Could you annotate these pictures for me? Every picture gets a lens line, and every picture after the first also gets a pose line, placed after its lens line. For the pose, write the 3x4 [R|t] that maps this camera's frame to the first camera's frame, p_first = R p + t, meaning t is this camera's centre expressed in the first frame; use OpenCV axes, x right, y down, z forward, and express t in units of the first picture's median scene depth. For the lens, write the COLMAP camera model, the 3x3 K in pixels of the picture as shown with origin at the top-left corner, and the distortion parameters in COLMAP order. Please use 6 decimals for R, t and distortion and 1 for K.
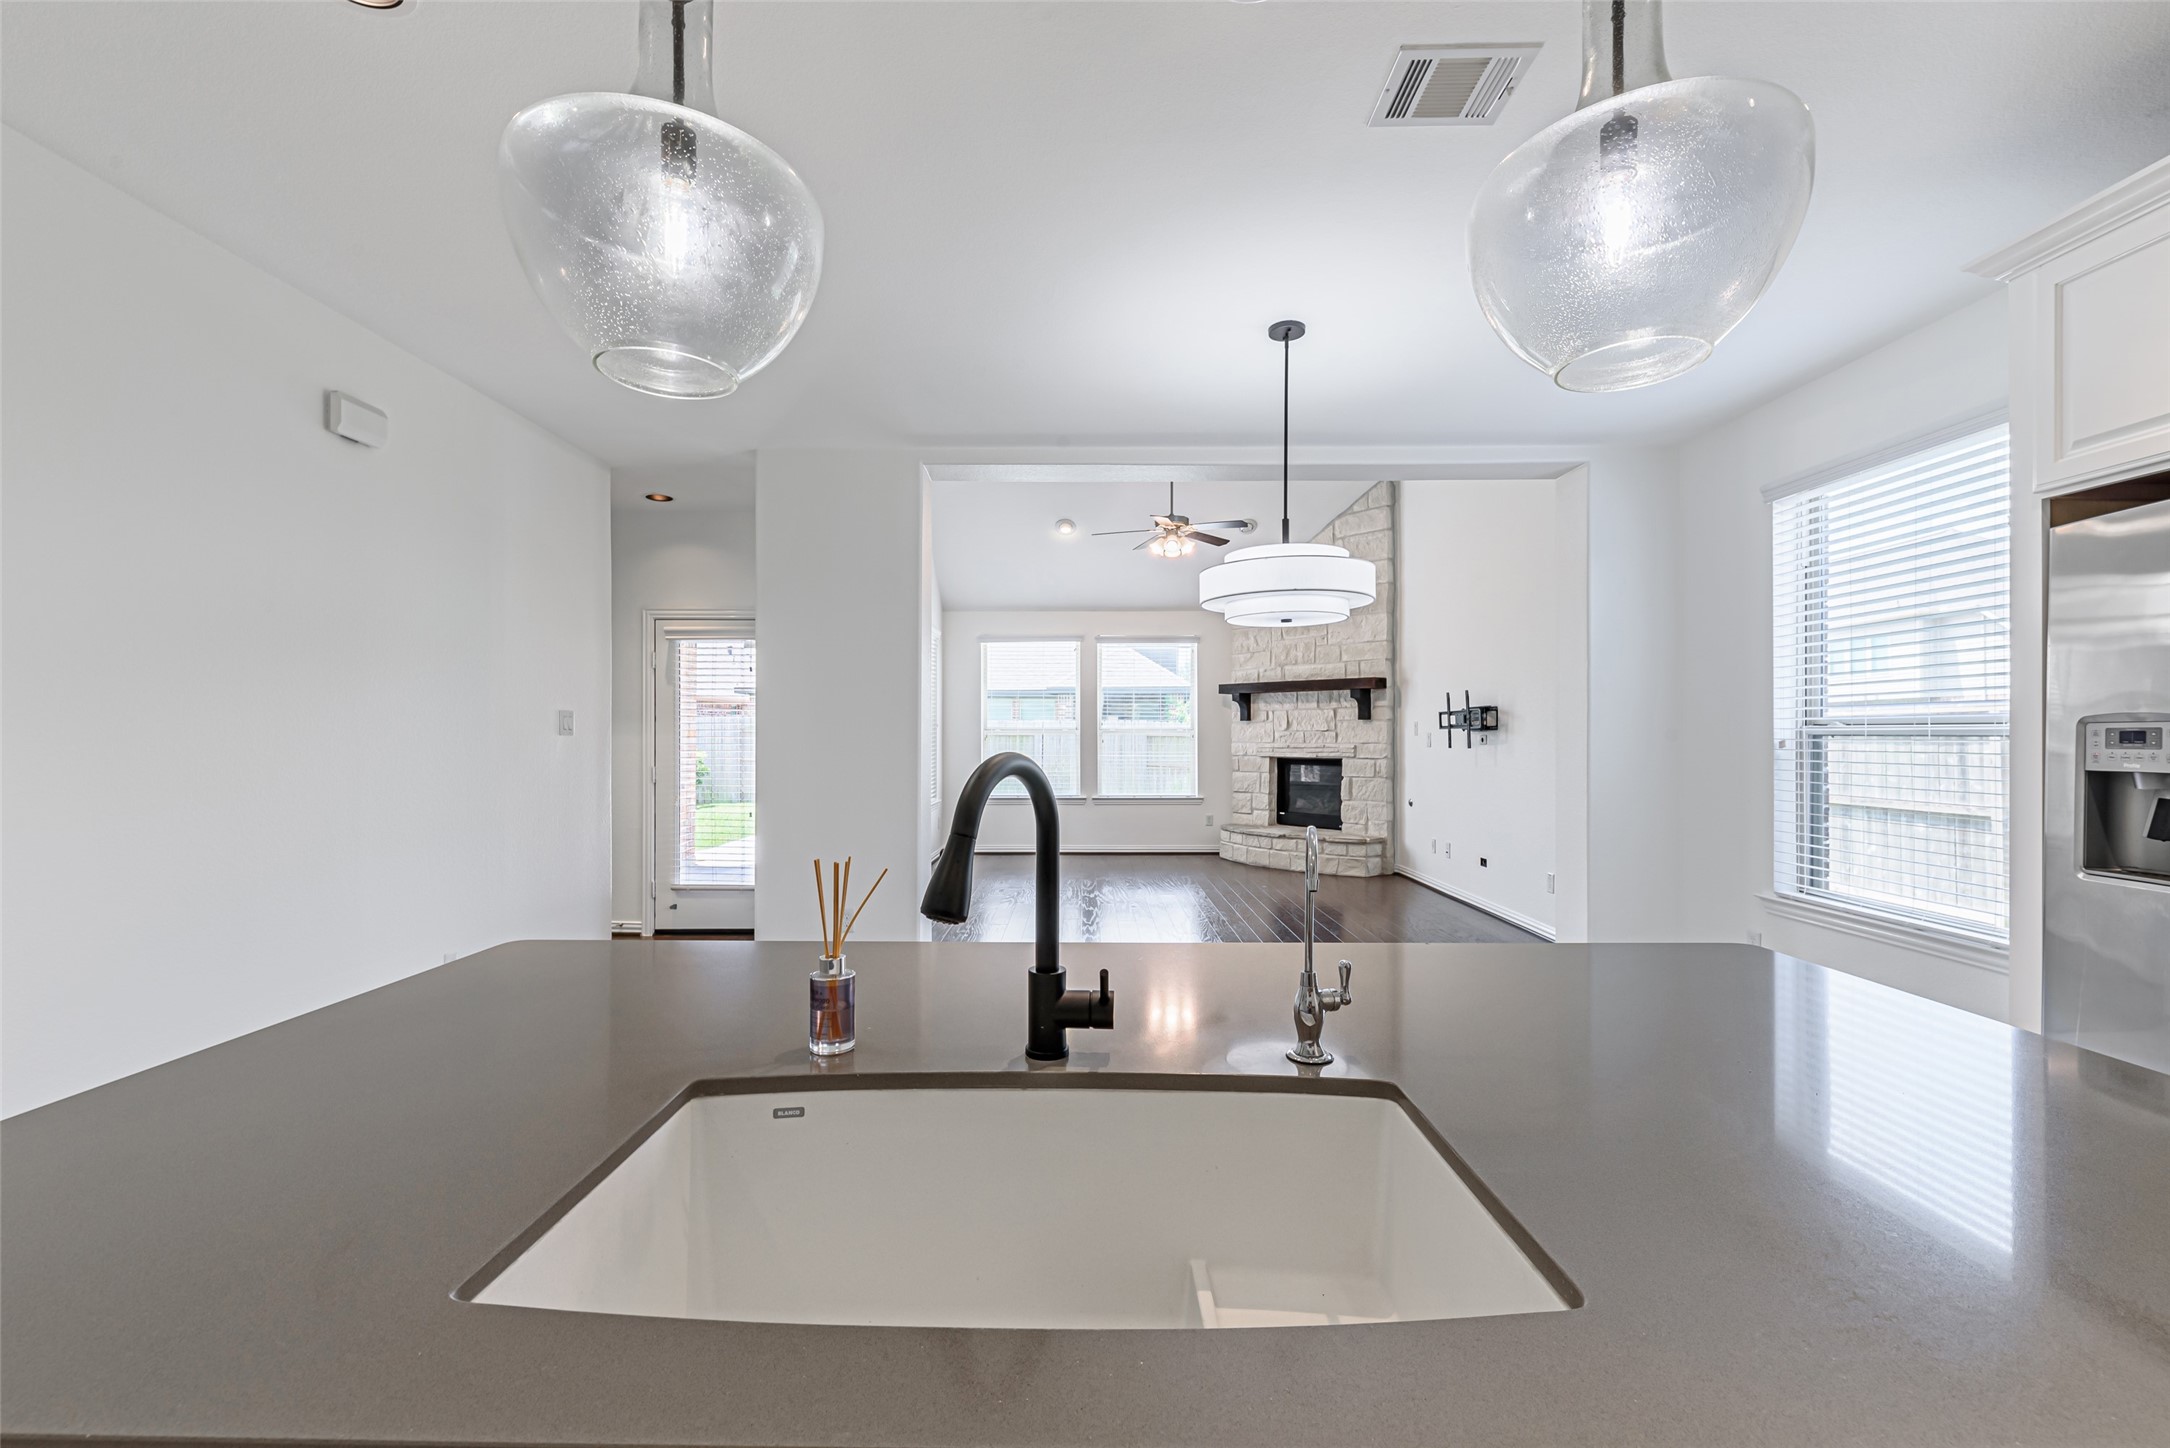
lens RADIAL K [[953.2, 0, 1071.2], [0, 953.2, 732.2], [0, 0, 1]] dist [0.011860, -0.000064]
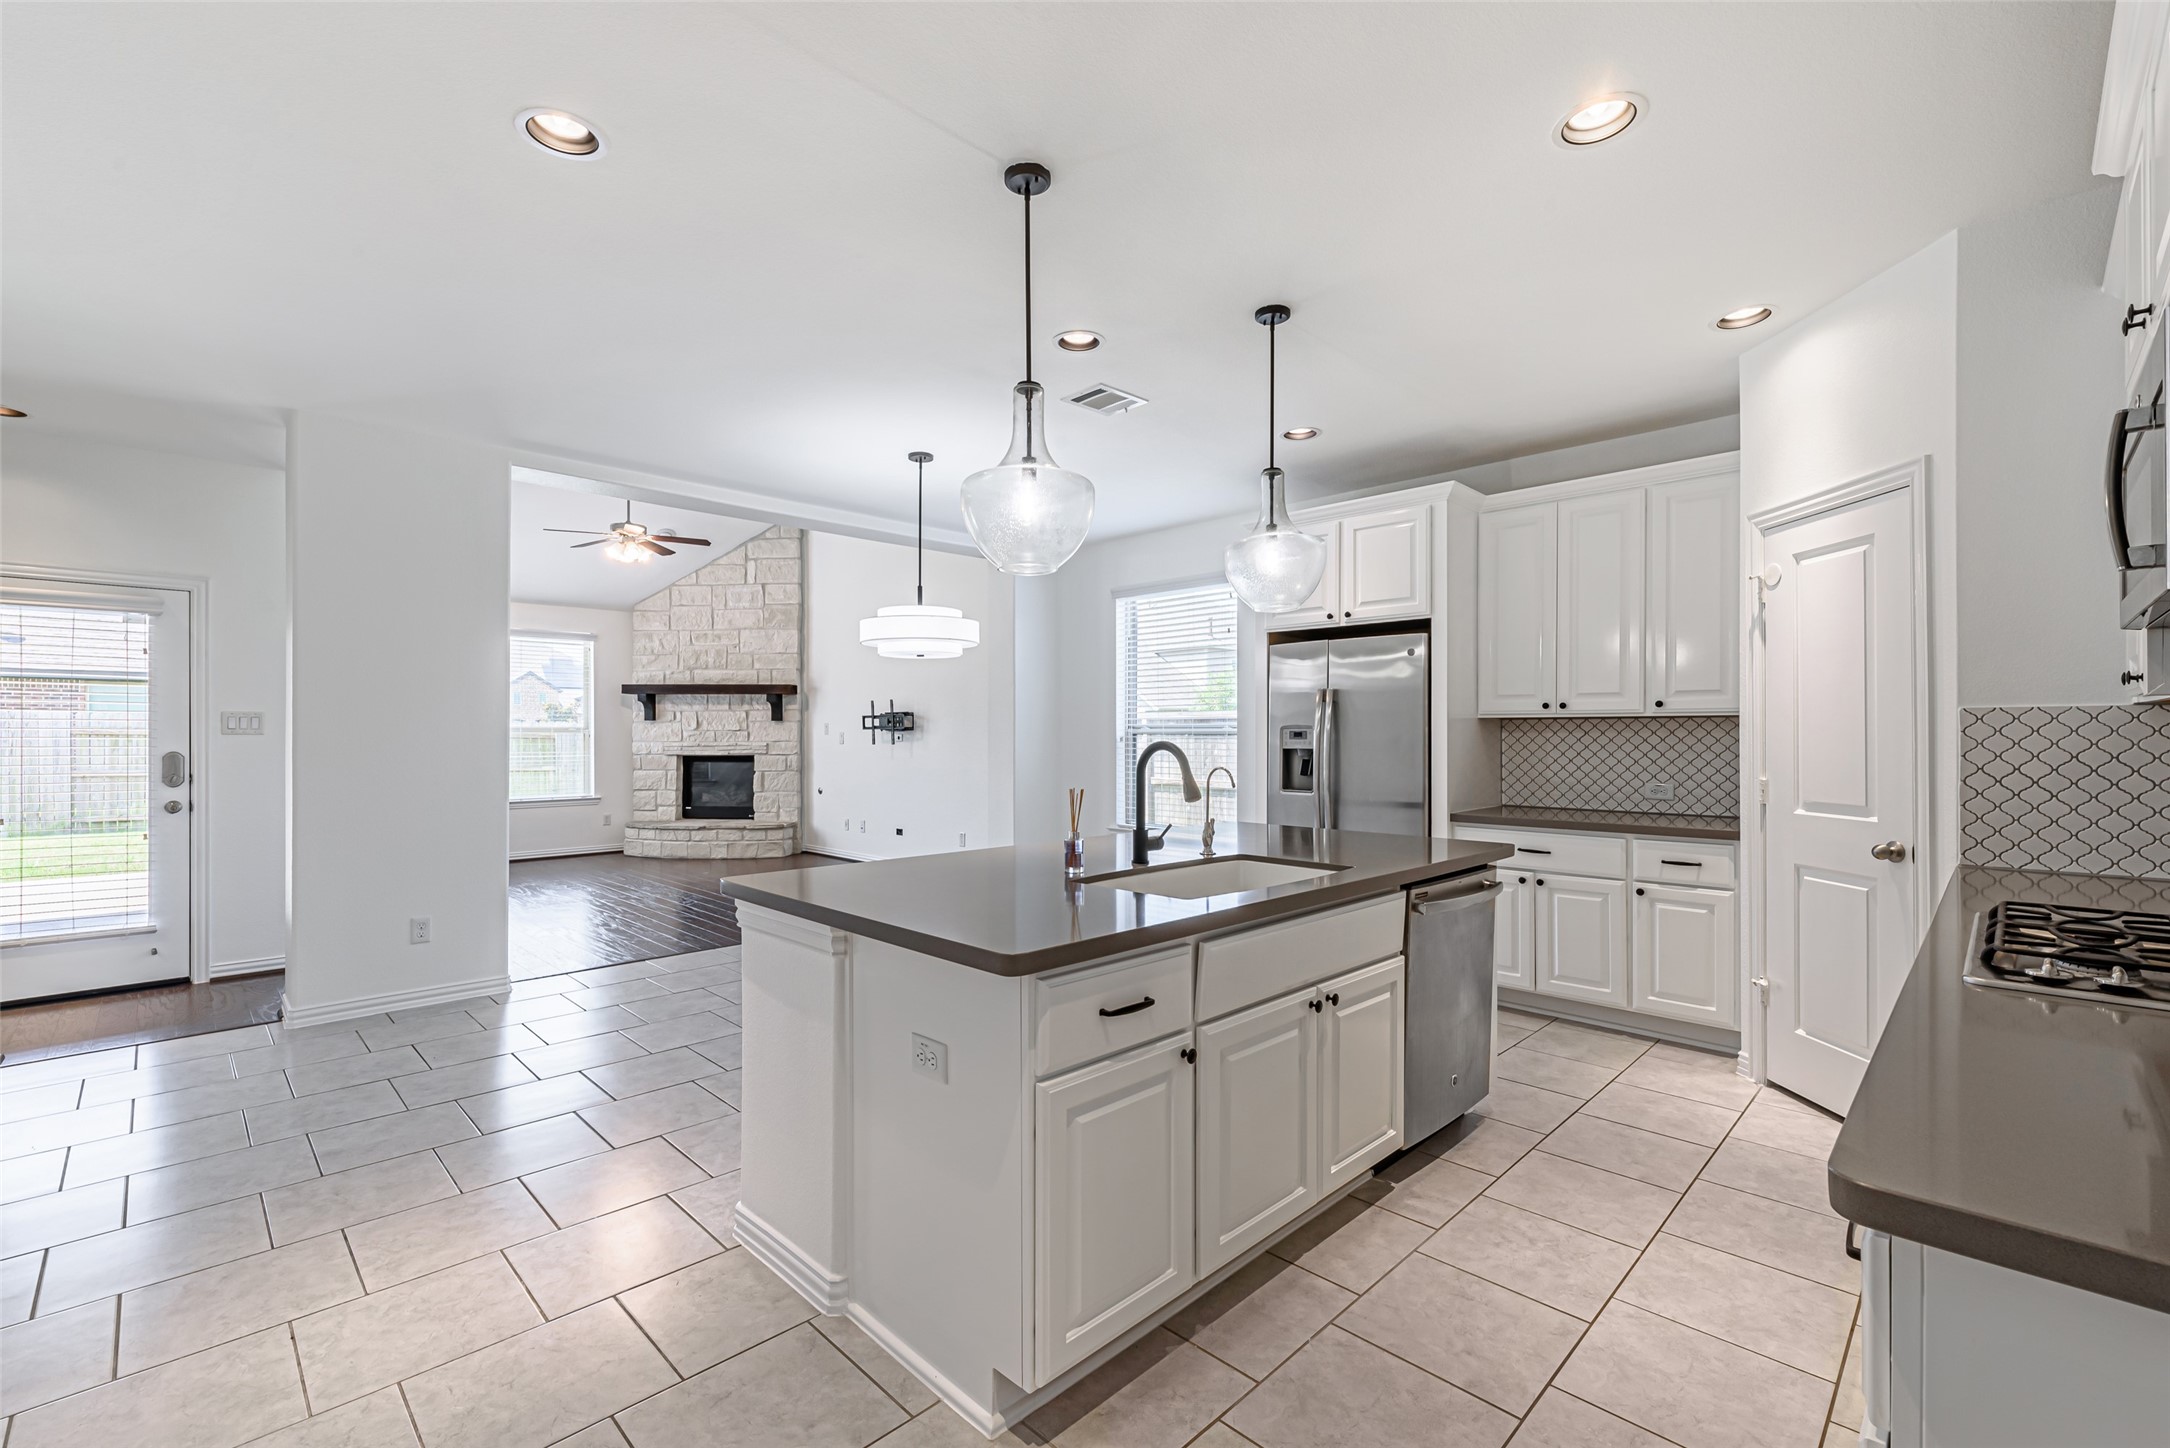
lens RADIAL K [[965.4, 0, 1104.9], [0, 965.4, 730.4], [0, 0, 1]] dist [-0.001031, 0.000107]
pose [[0.697068, 0.001630, 0.717003, -0.243844], [-0.000935, 0.999999, -0.001364, -0.000487], [-0.717004, 0.000280, 0.697068, -0.089478]]
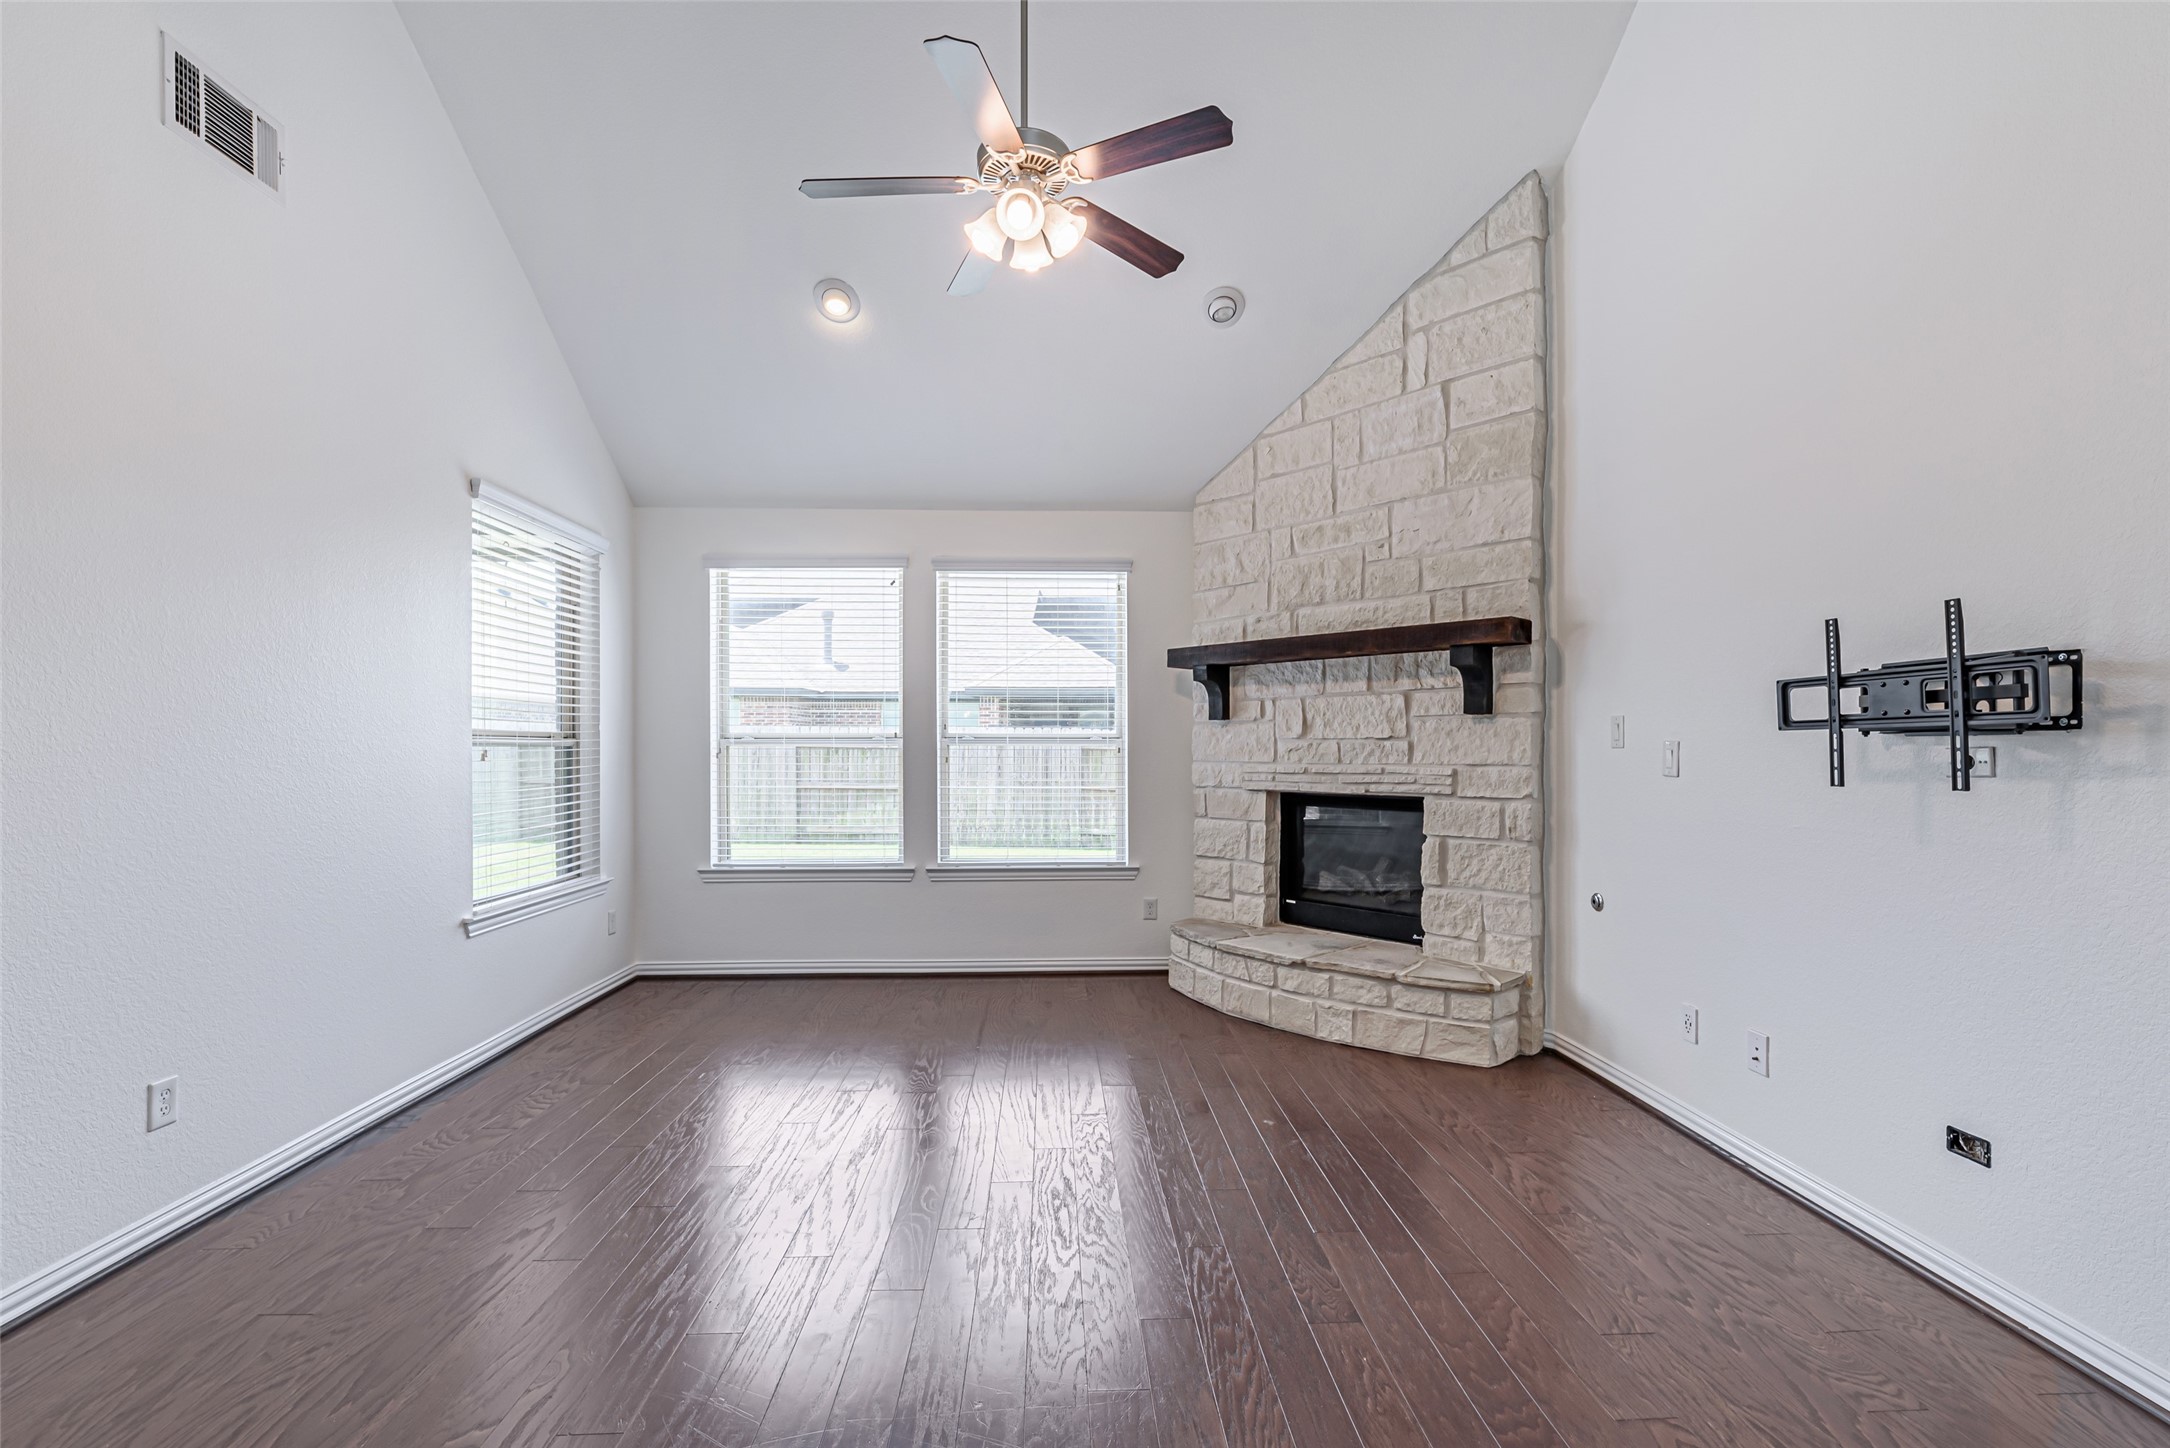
lens RADIAL K [[943.6, 0, 1083.3], [0, 943.6, 751.9], [0, 0, 1]] dist [-0.000122, 0.000453]
pose [[0.998999, -0.000675, 0.044725, 0.094993], [0.000343, 0.999972, 0.007438, 0.001625], [-0.044729, -0.007415, 0.998972, 0.541630]]
